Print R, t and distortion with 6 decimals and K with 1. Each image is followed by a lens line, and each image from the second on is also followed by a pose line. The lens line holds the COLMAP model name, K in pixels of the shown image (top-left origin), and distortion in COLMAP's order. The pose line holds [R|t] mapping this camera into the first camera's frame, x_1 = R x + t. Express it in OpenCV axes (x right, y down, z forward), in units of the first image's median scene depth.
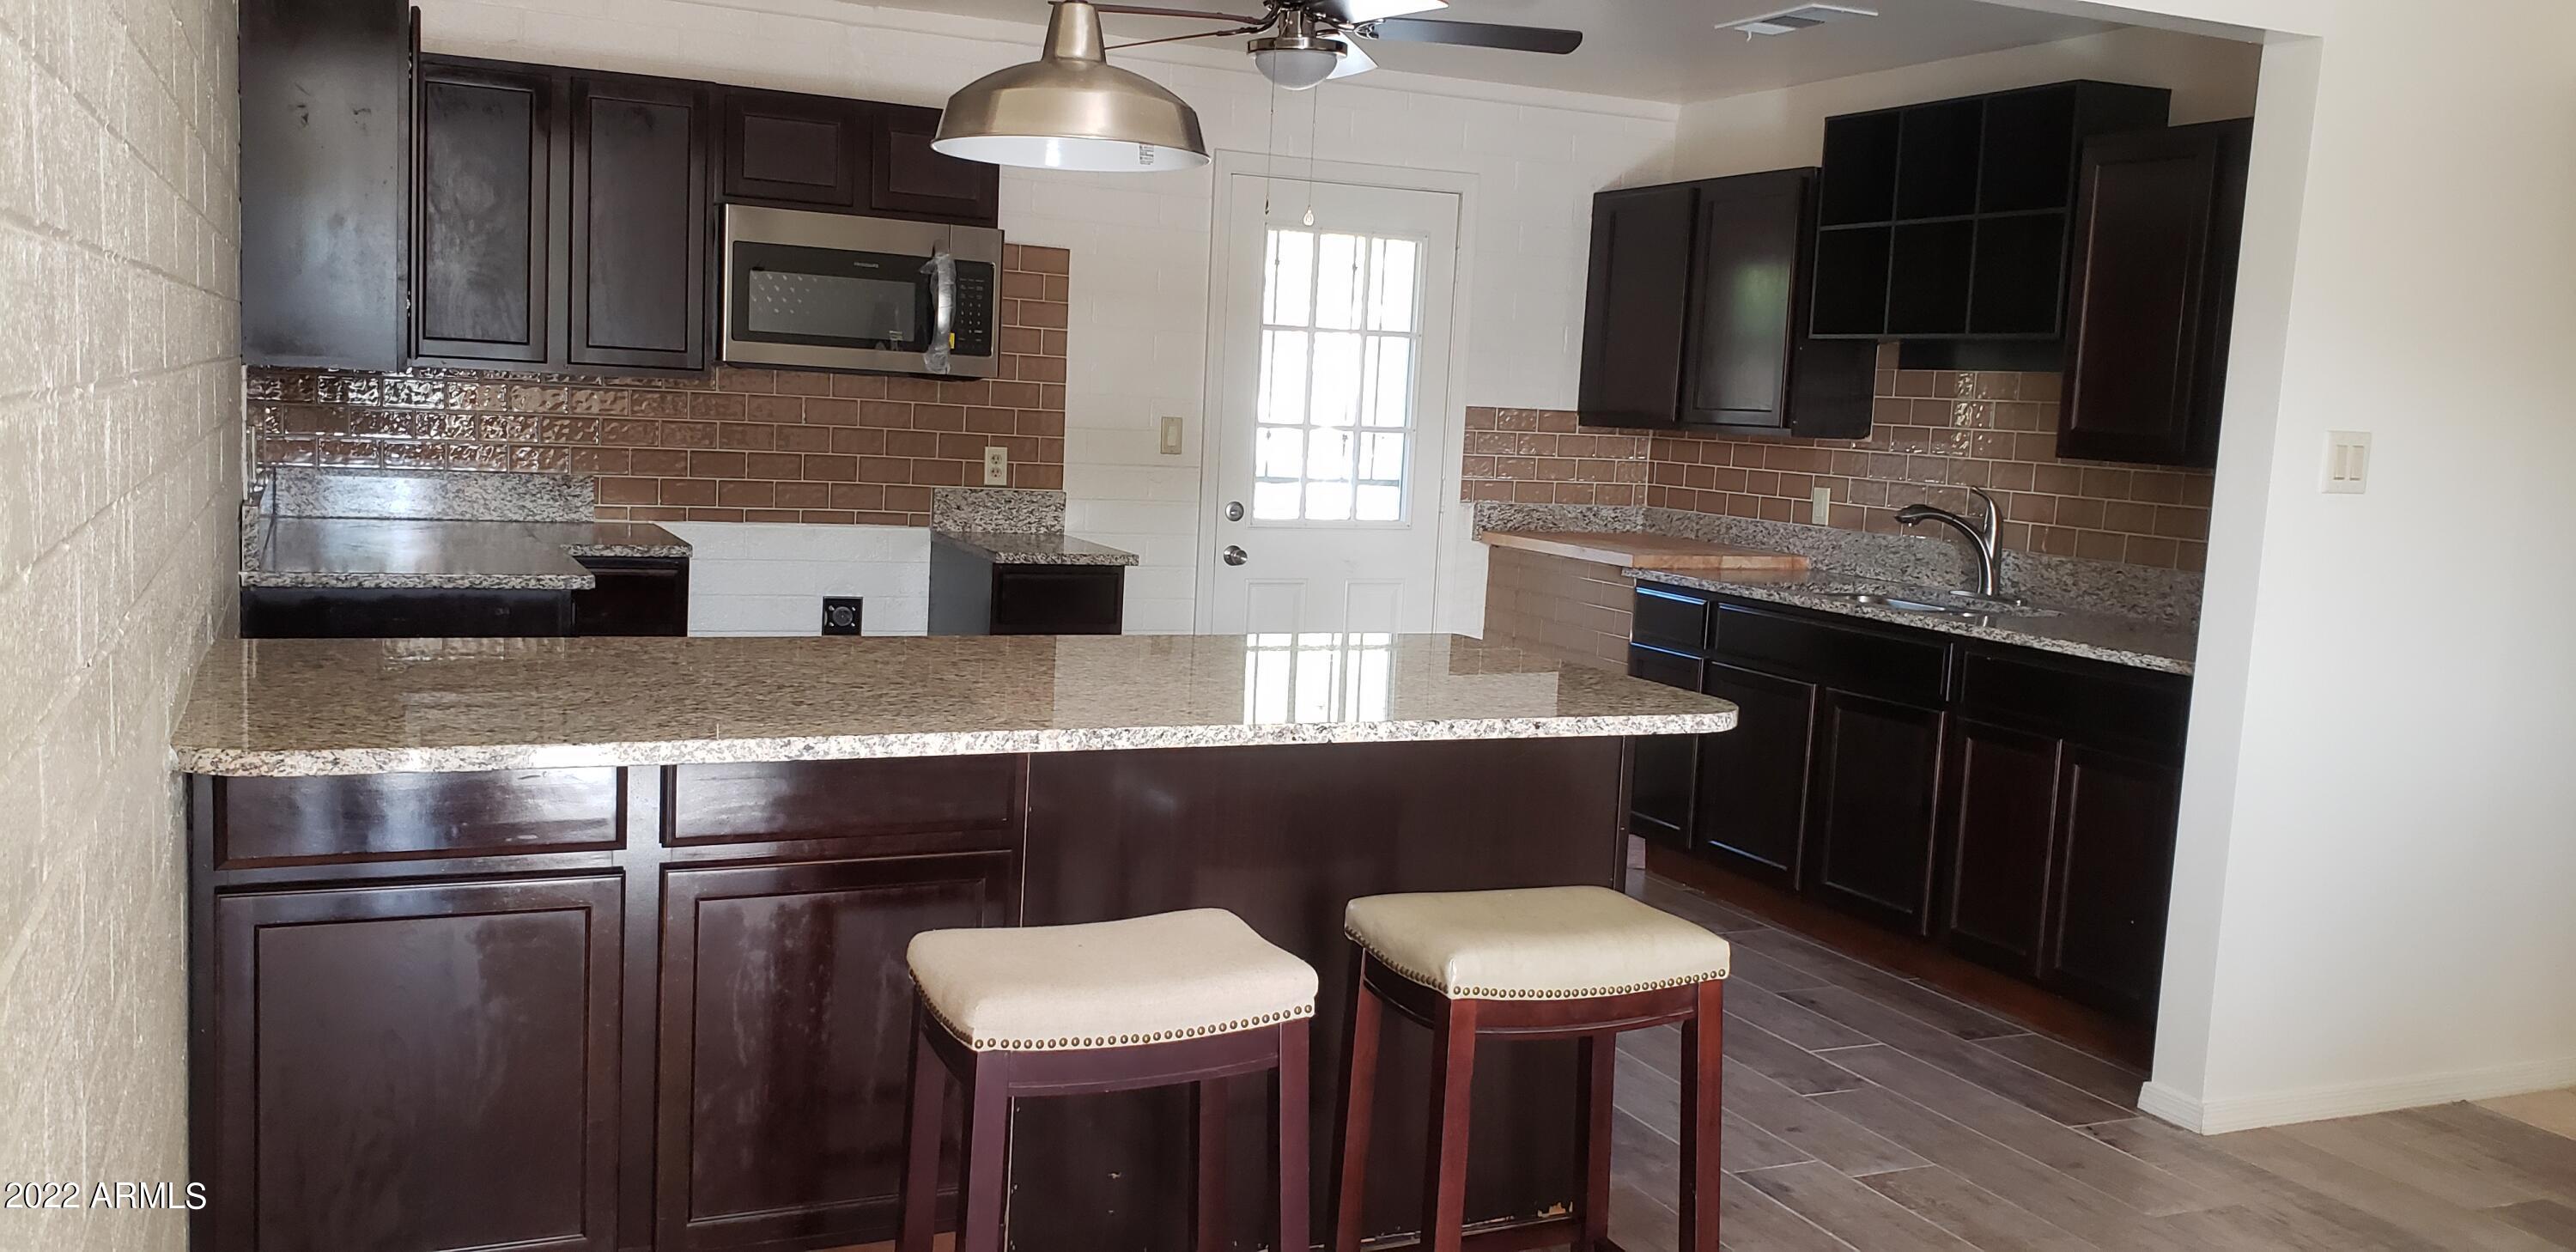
lens RADIAL K [[2043.9, 0, 1288.0], [0, 2043.9, 626.0], [0, 0, 1]] dist [-0.185409, -0.000664]
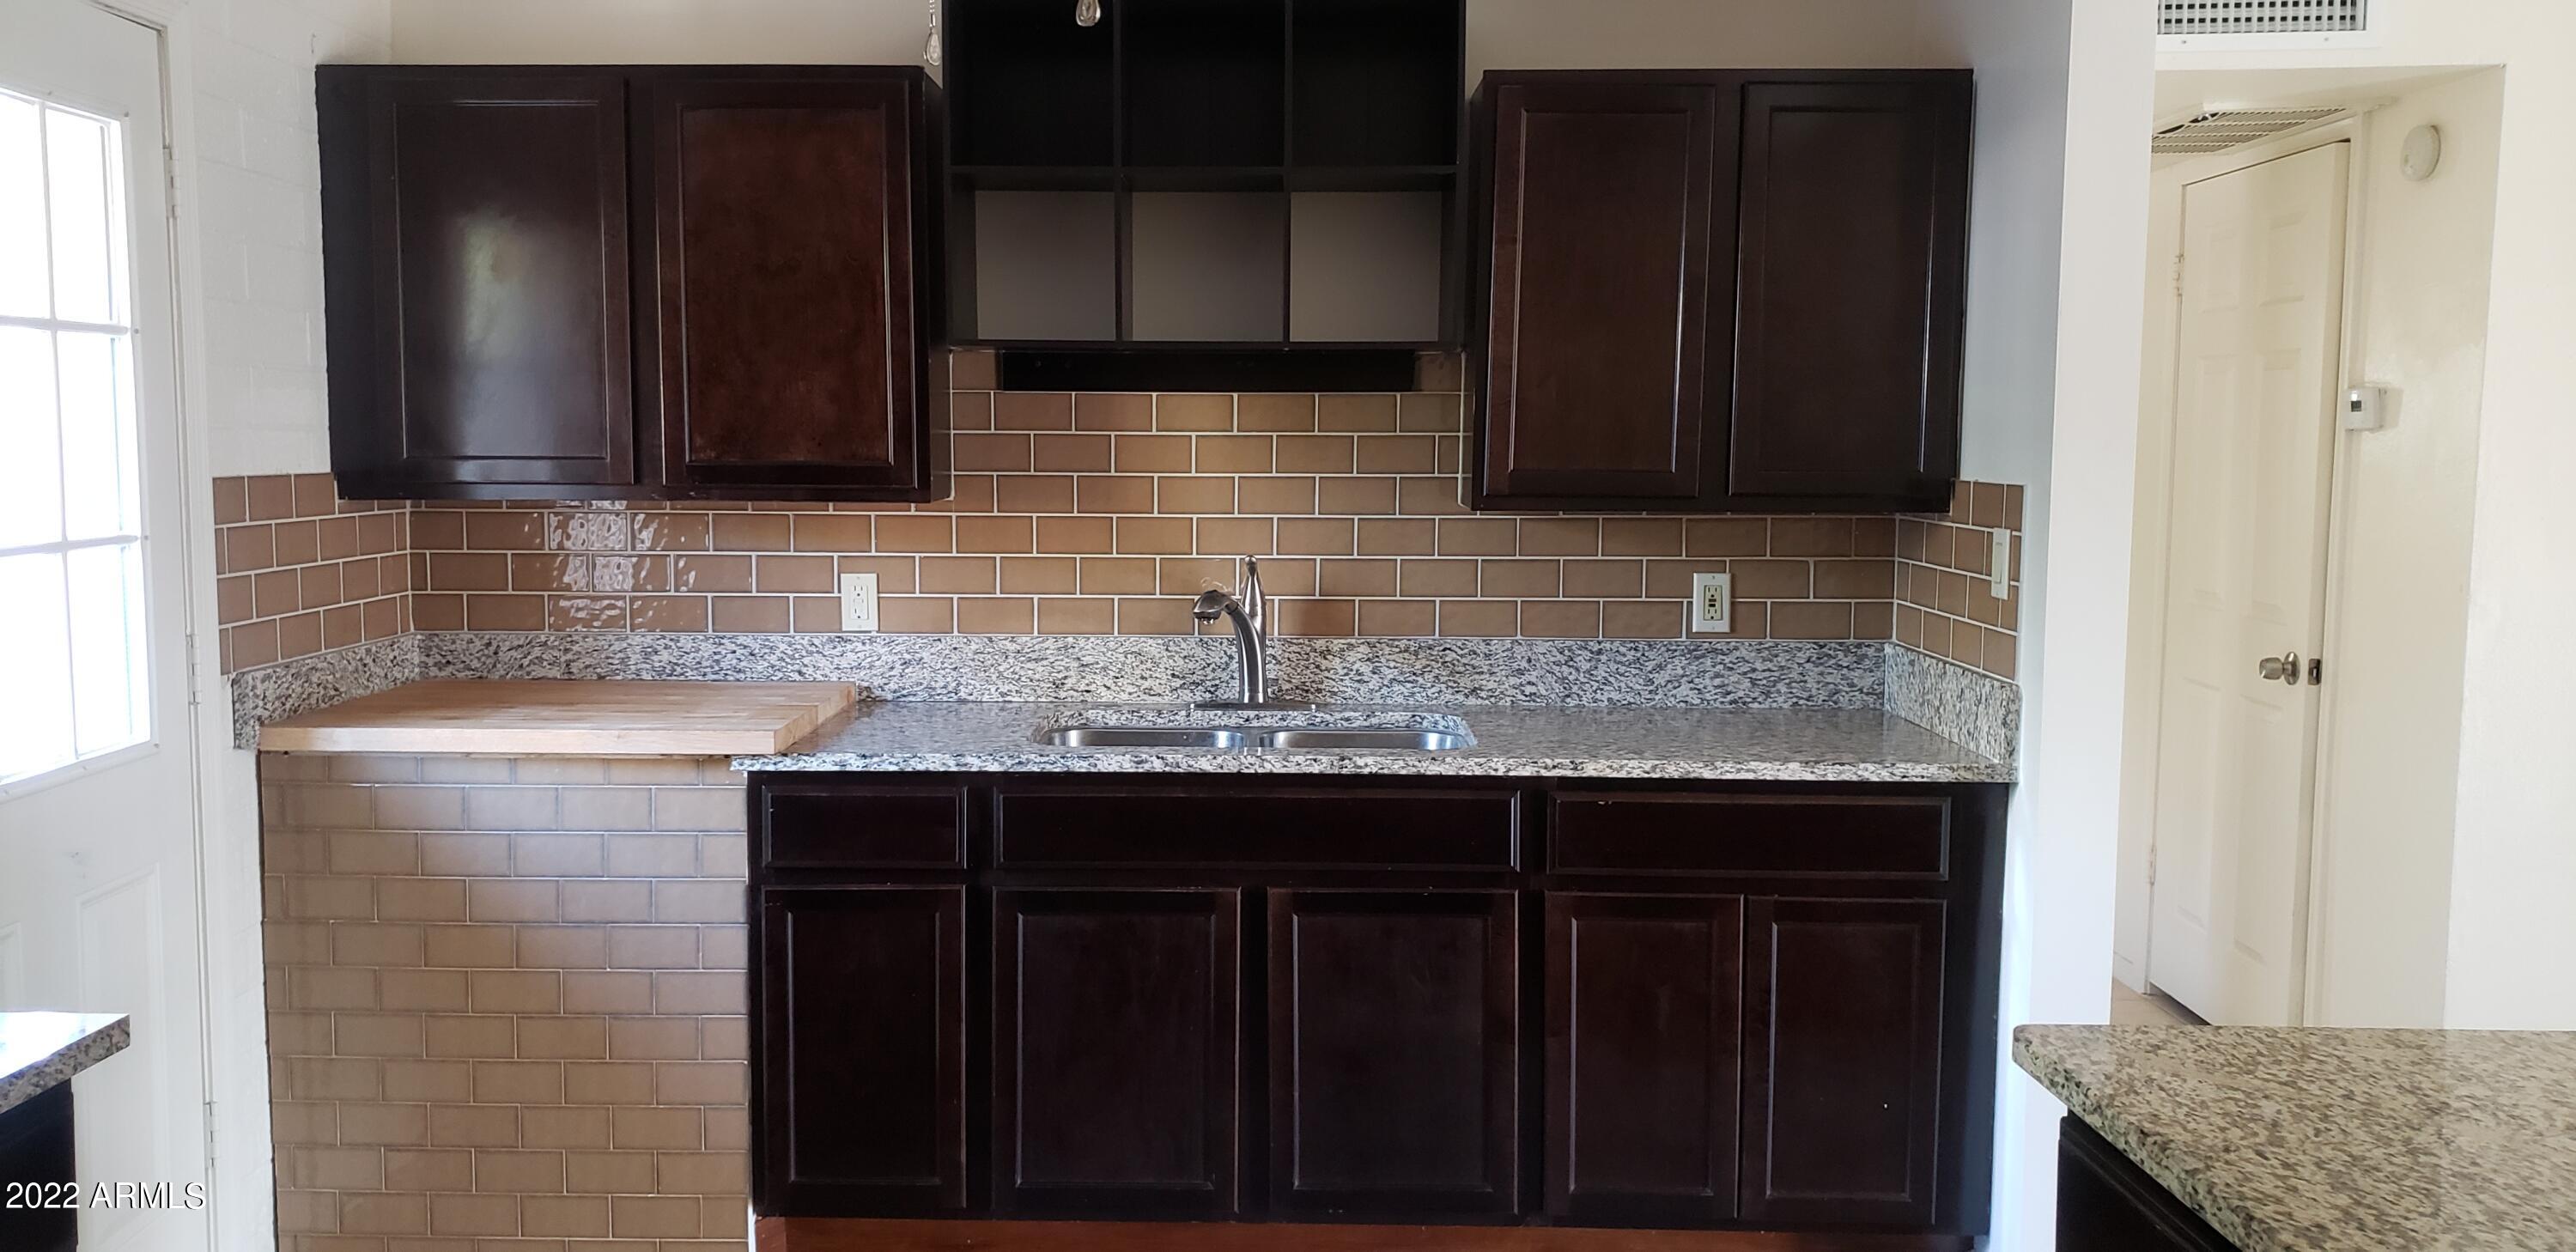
lens RADIAL K [[2008.6, 0, 1288.0], [0, 2008.6, 626.0], [0, 0, 1]] dist [0.058261, -0.000589]
pose [[0.440801, -0.123940, 0.889007, -0.254270], [0.112459, 0.990243, 0.082292, -0.090664], [-0.890532, 0.063702, 0.450438, 0.590679]]
